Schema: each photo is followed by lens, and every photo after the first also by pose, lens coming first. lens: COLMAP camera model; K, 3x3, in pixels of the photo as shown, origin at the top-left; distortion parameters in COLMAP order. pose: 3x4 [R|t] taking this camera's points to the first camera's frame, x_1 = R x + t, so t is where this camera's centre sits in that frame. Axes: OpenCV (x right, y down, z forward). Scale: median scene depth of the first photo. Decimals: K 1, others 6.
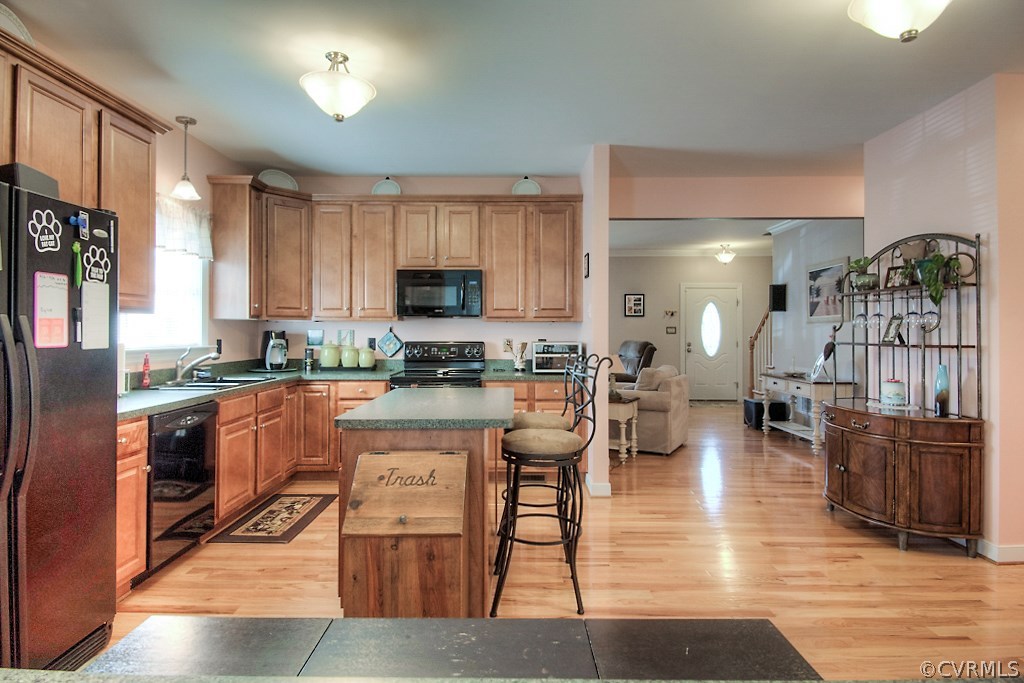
lens RADIAL K [[553.1, 0, 510.0], [0, 553.1, 326.9], [0, 0, 1]] dist [0.045003, -0.040705]
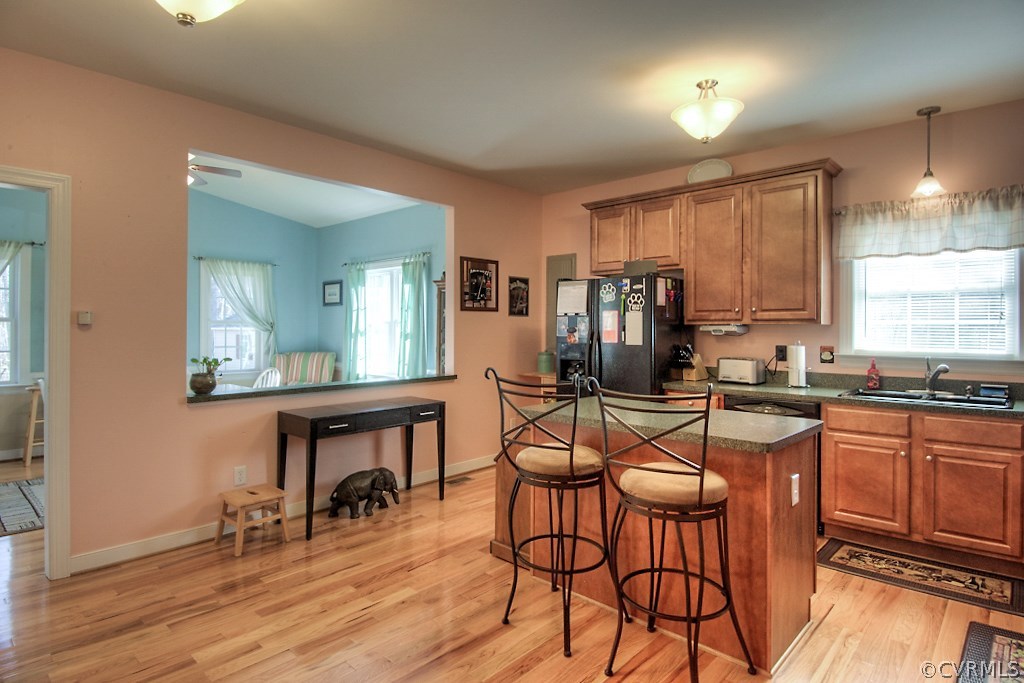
lens RADIAL K [[553.1, 0, 510.0], [0, 553.1, 326.9], [0, 0, 1]] dist [0.045003, -0.040705]
pose [[-0.671738, -0.007717, -0.740749, 0.646647], [-0.000311, 0.999949, -0.010136, -0.003416], [0.740789, -0.006579, -0.671706, 1.259931]]
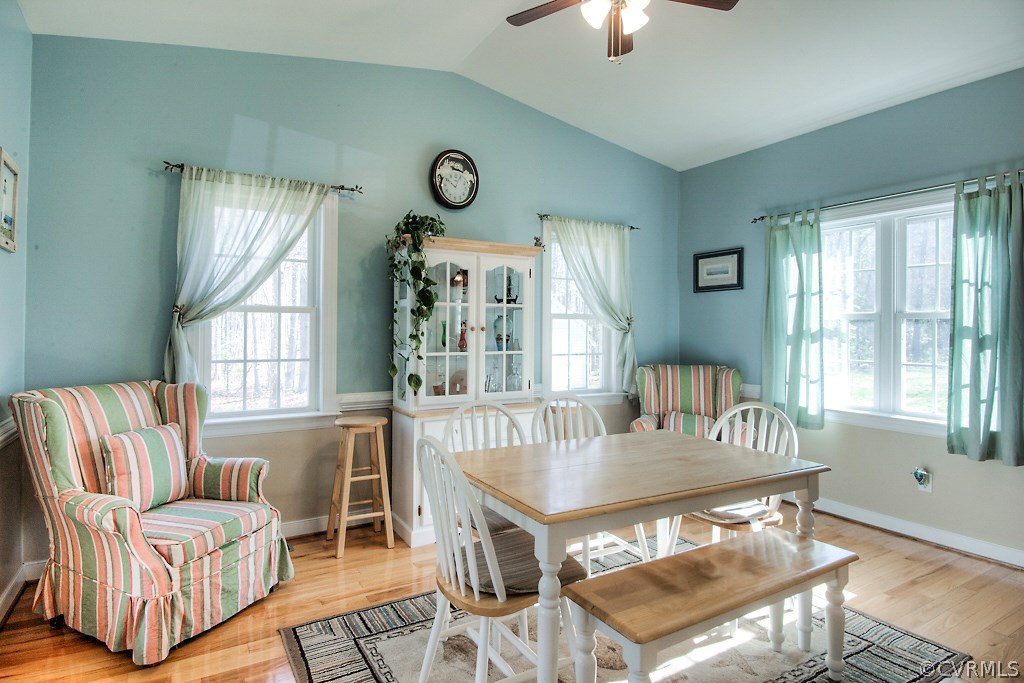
lens RADIAL K [[553.1, 0, 510.0], [0, 553.1, 326.9], [0, 0, 1]] dist [0.045003, -0.040705]
pose [[-0.855434, -0.012860, -0.517753, 0.633888], [-0.007039, 0.999888, -0.013205, 0.001519], [0.517865, -0.007651, -0.855428, 0.140107]]
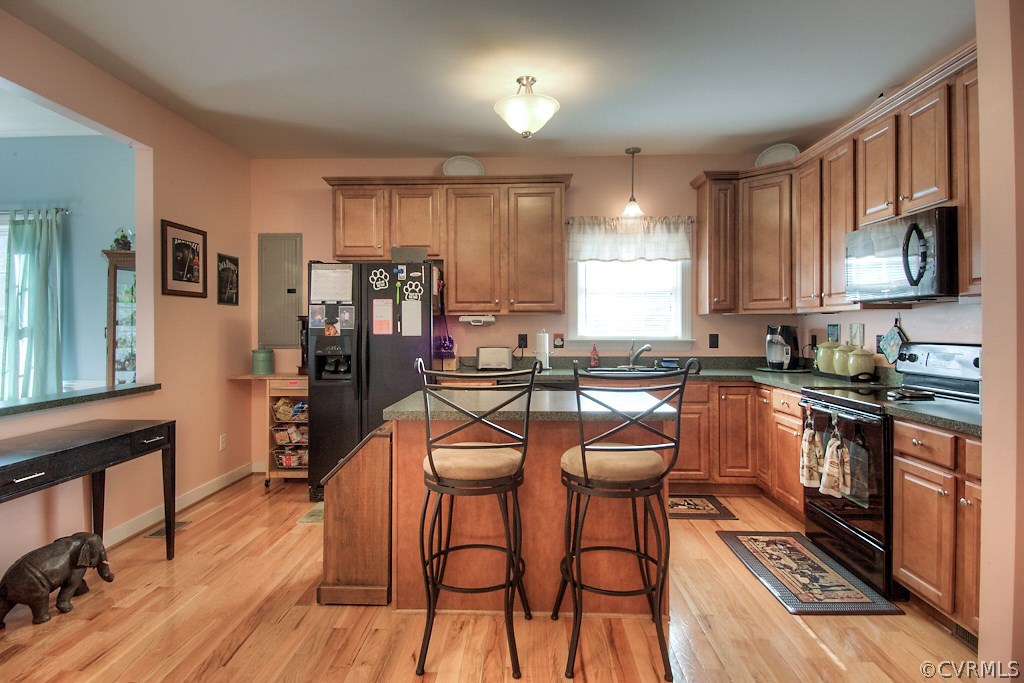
lens RADIAL K [[546.6, 0, 510.4], [0, 546.6, 326.4], [0, 0, 1]] dist [0.048304, -0.038448]
pose [[-0.031151, -0.002989, -0.999510, 0.693115], [0.010087, 0.999944, -0.003304, 0.010500], [0.999464, -0.010185, -0.031119, 0.874985]]
